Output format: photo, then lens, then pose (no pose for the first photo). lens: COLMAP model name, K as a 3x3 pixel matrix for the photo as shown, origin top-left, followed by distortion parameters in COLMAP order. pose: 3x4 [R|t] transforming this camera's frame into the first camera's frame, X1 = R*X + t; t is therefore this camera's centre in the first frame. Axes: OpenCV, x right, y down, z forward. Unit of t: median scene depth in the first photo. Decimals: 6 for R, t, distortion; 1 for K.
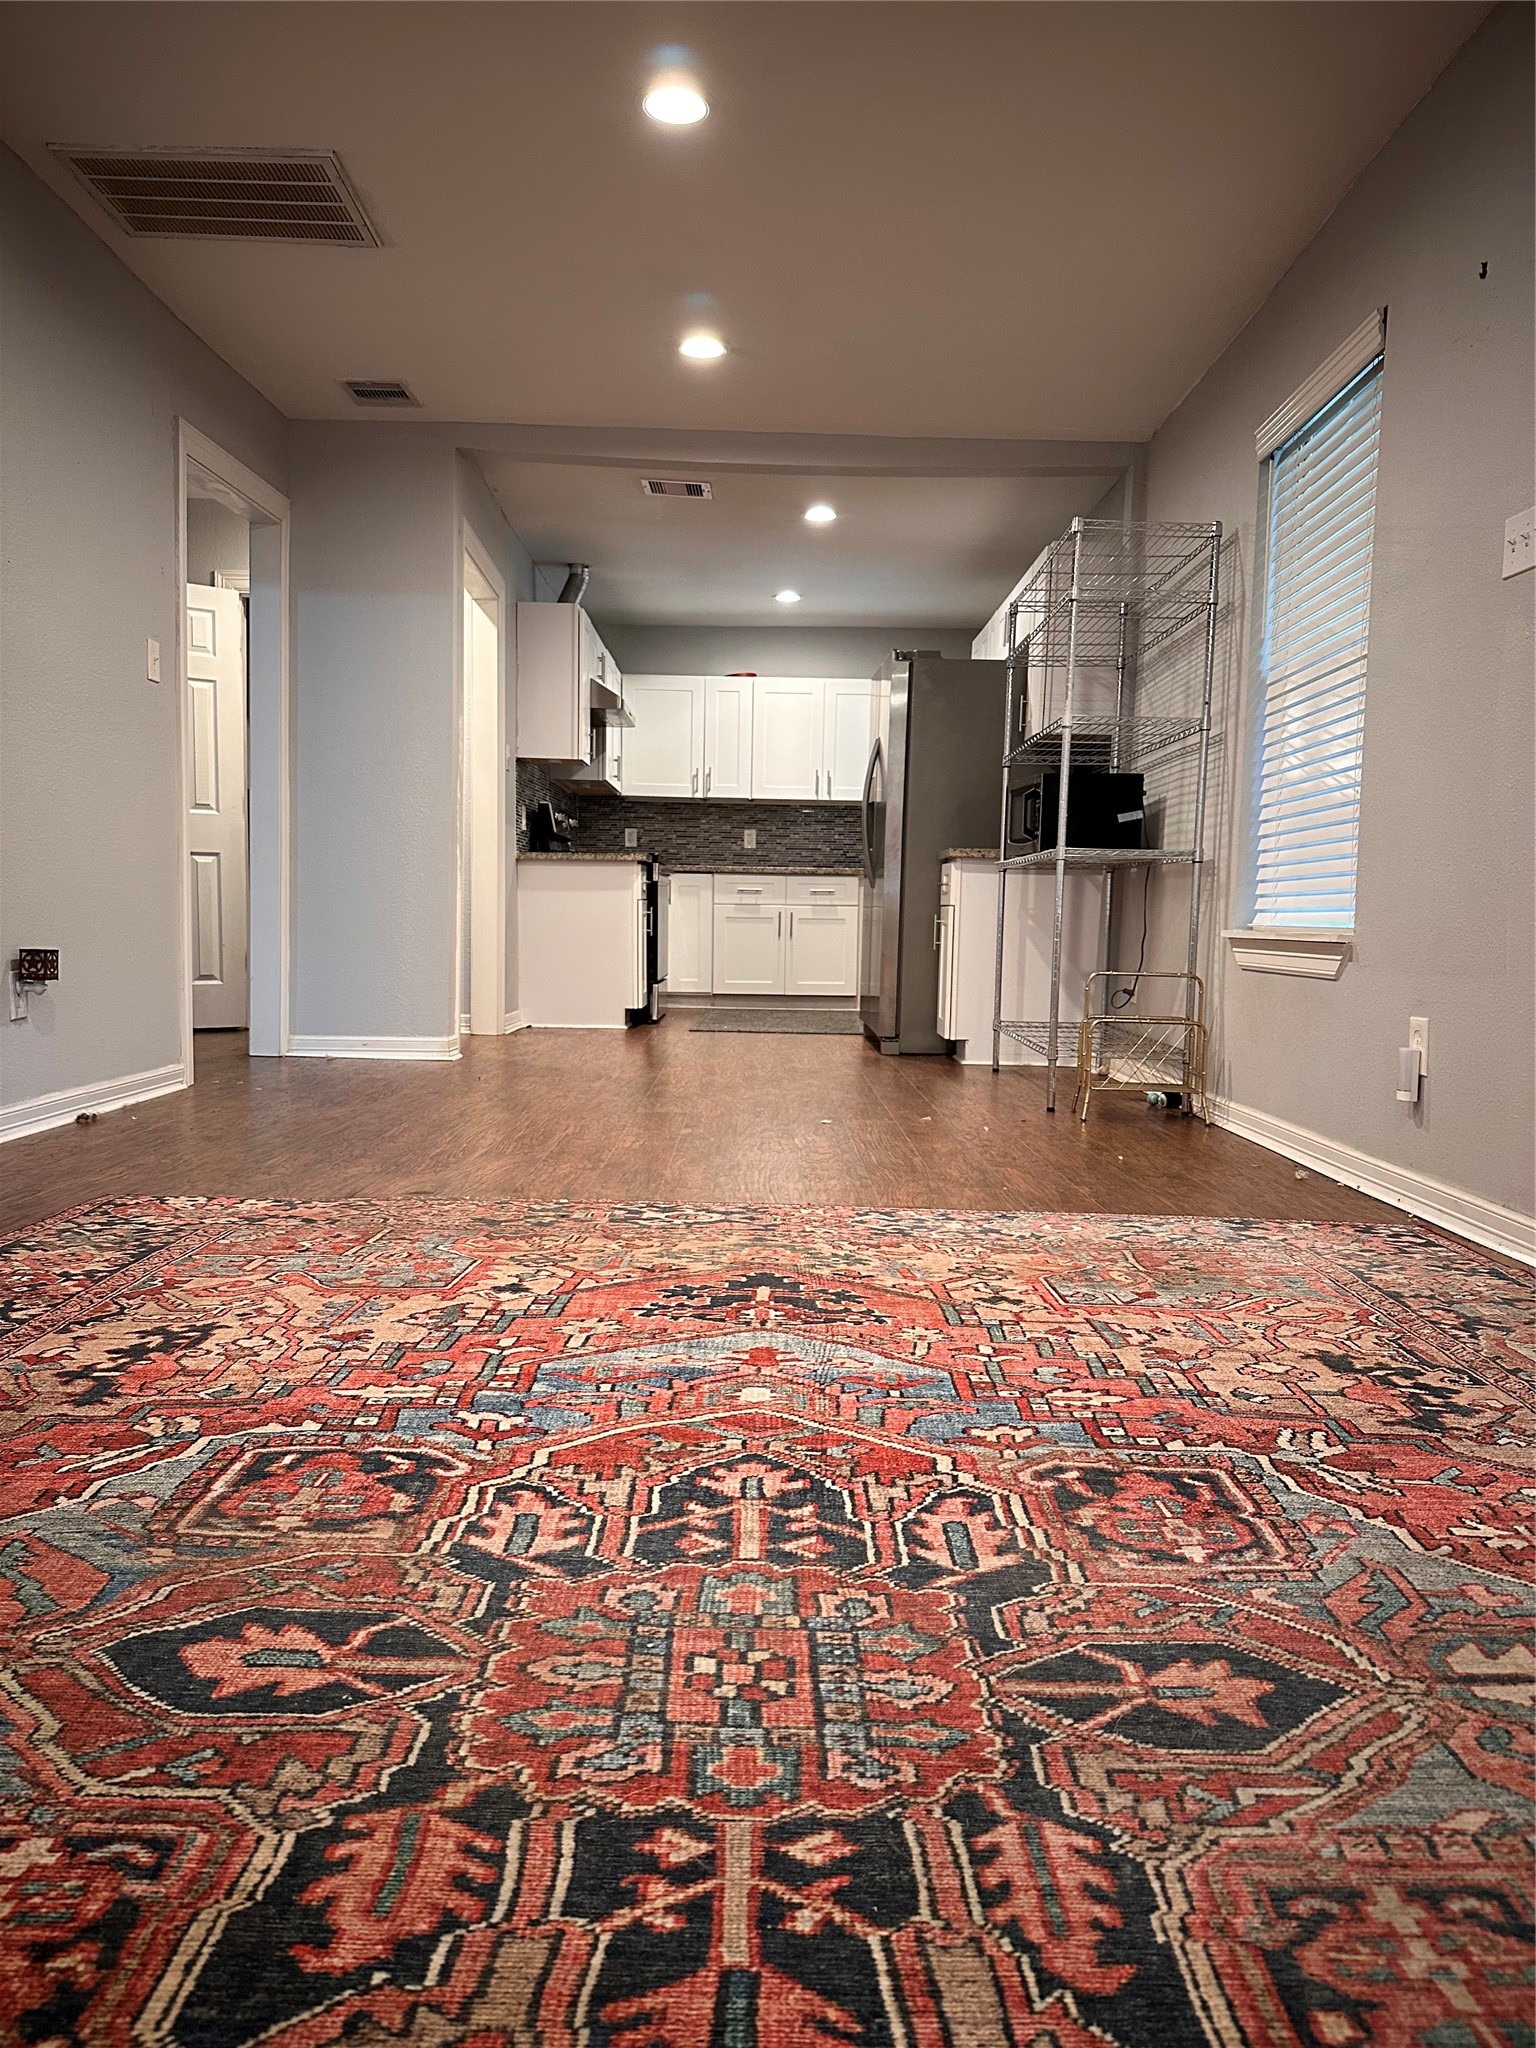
lens RADIAL K [[1436.9, 0, 767.9], [0, 1436.9, 1009.8], [0, 0, 1]] dist [0.062752, -0.074798]
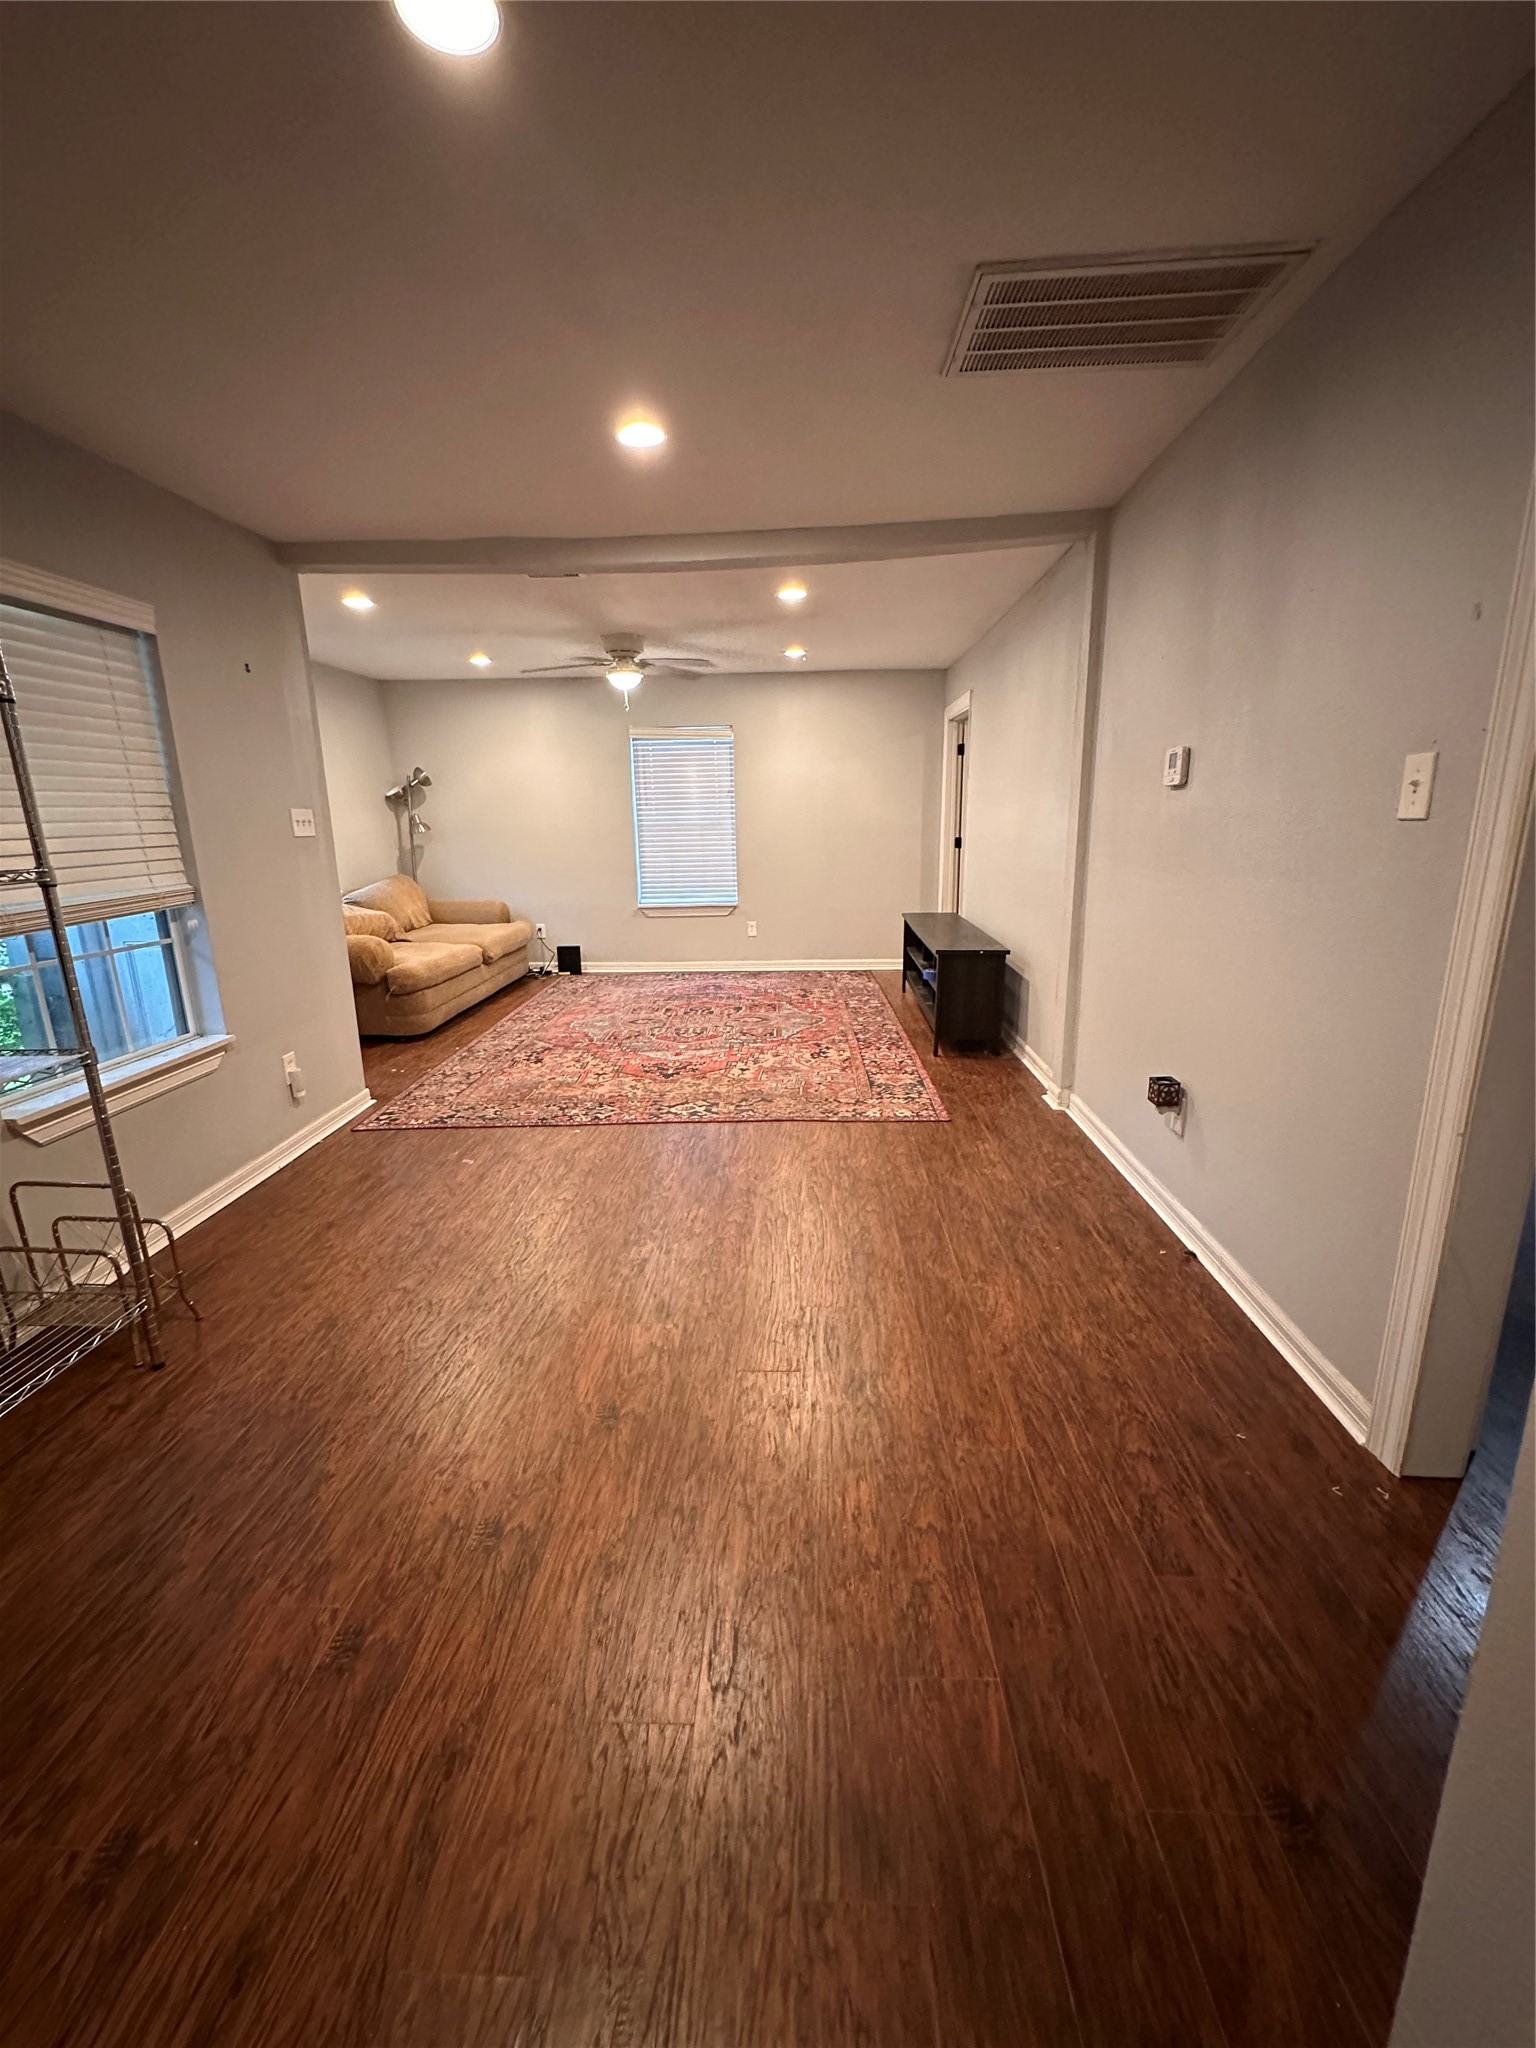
lens RADIAL K [[818.6, 0, 777.9], [0, 818.6, 1022.9], [0, 0, 1]] dist [-0.001012, 0.000256]
pose [[-0.998963, -0.011124, 0.044146, -0.457593], [0.003081, 0.950944, 0.309347, -0.698065], [-0.045421, 0.309162, -0.949924, 3.808068]]
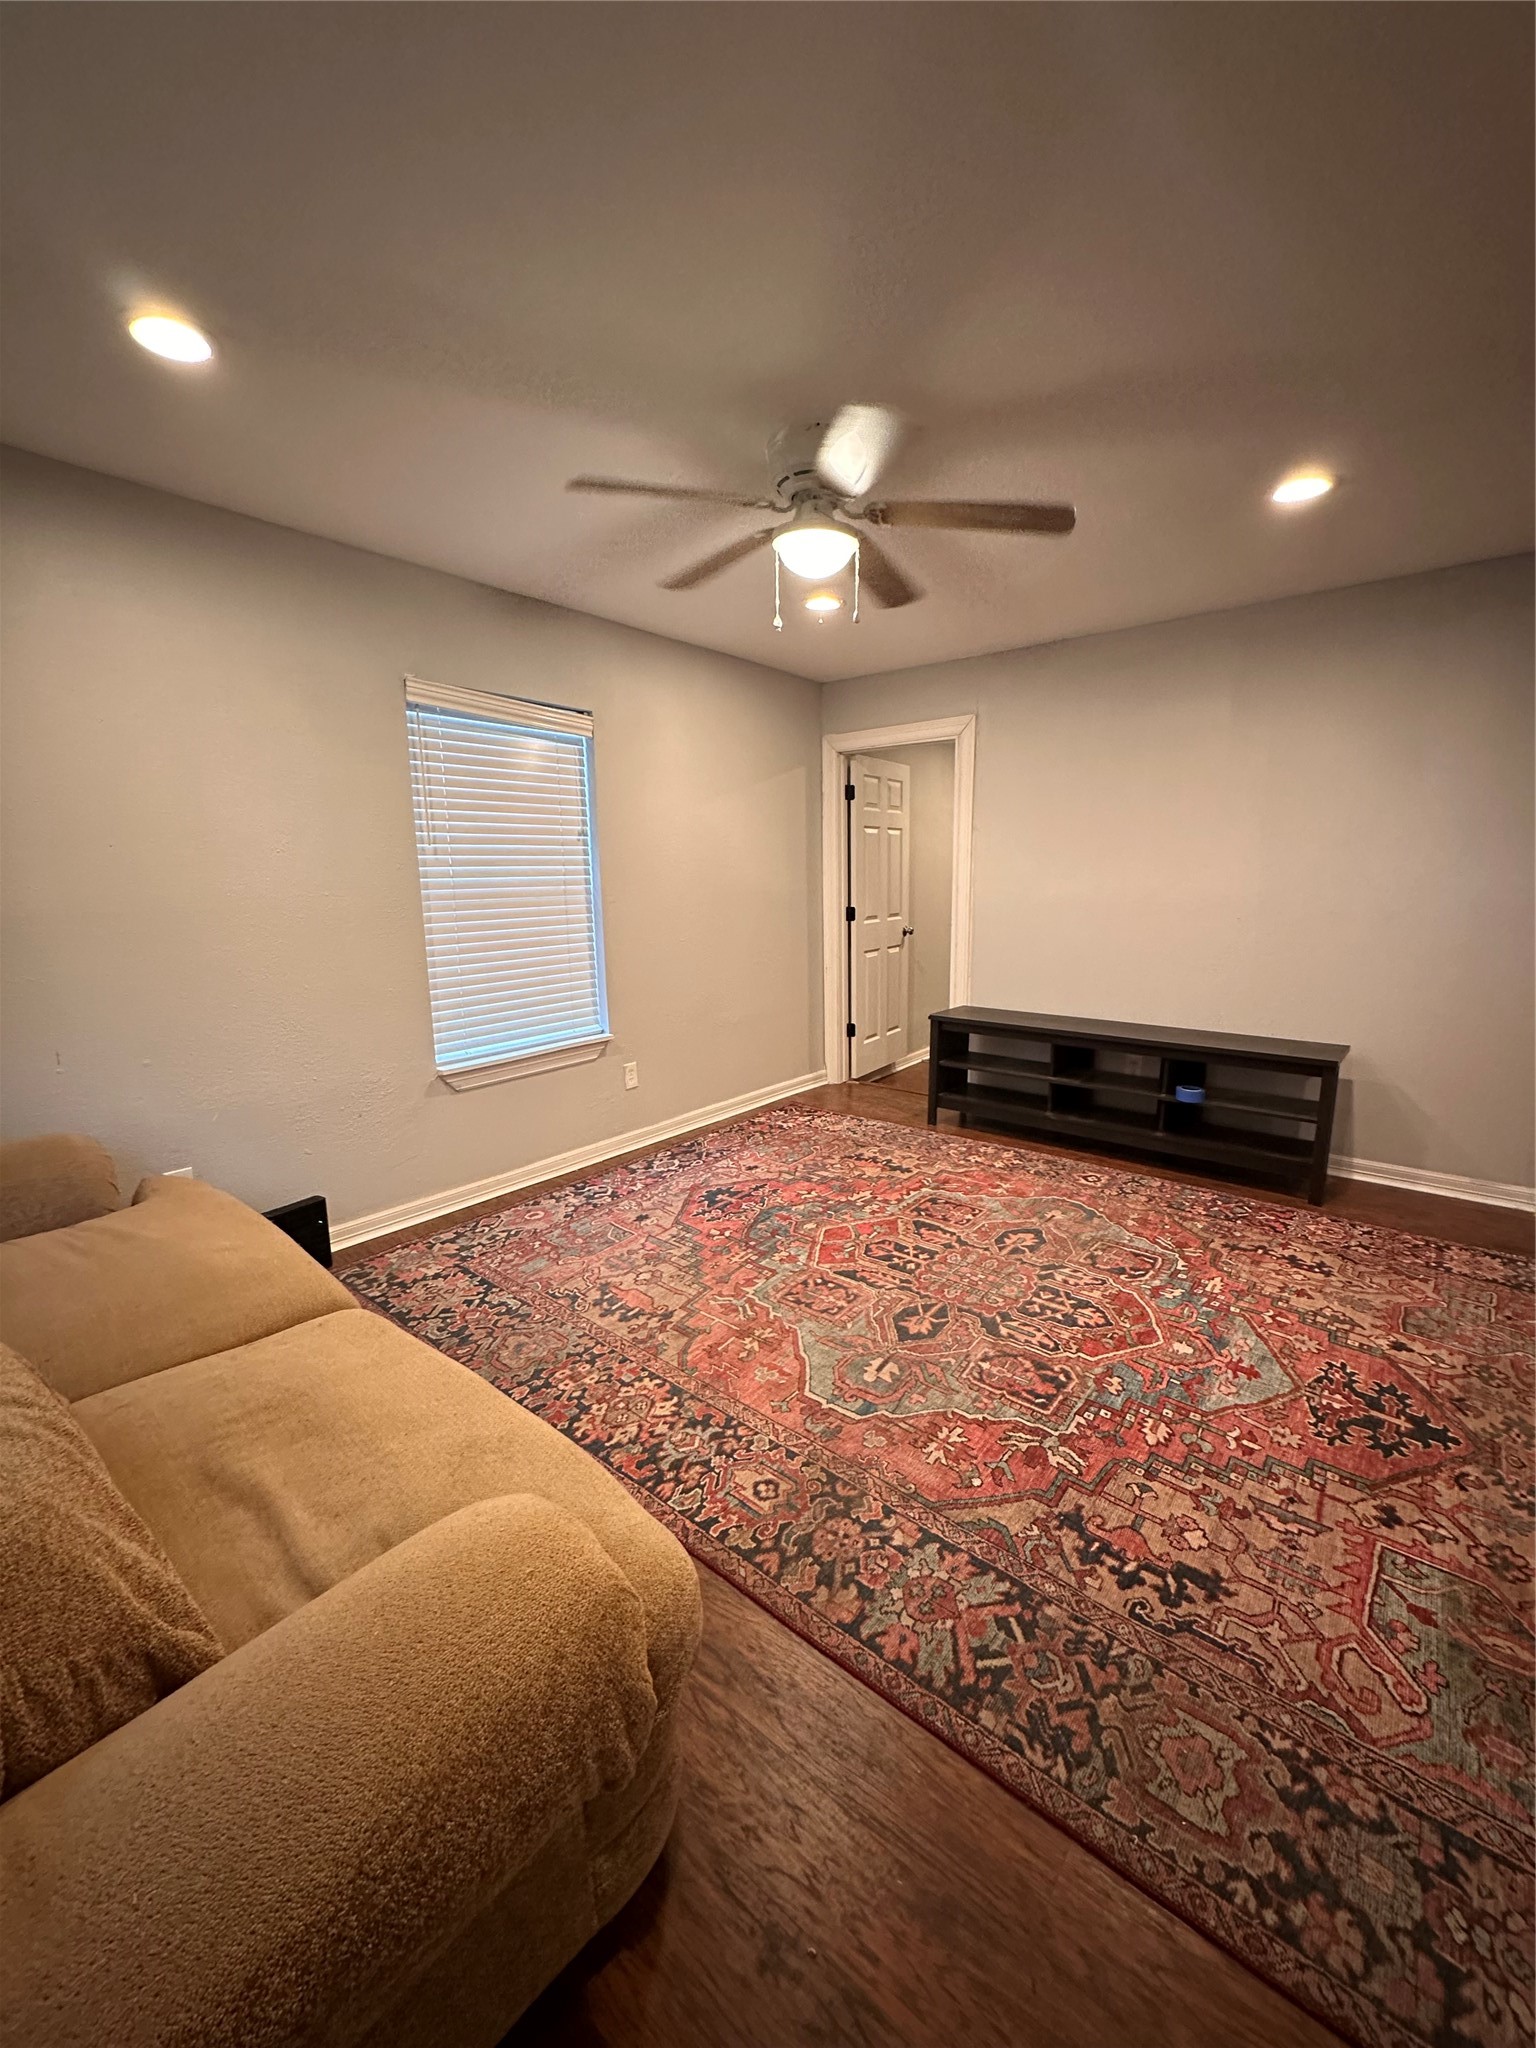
lens RADIAL K [[818.6, 0, 770.1], [0, 818.6, 1027.4], [0, 0, 1]] dist [-0.001012, 0.000256]
pose [[-0.640718, 0.131704, -0.756396, 1.423782], [-0.052316, 0.975398, 0.214152, -0.508994], [0.765992, 0.176783, -0.618065, 1.295283]]
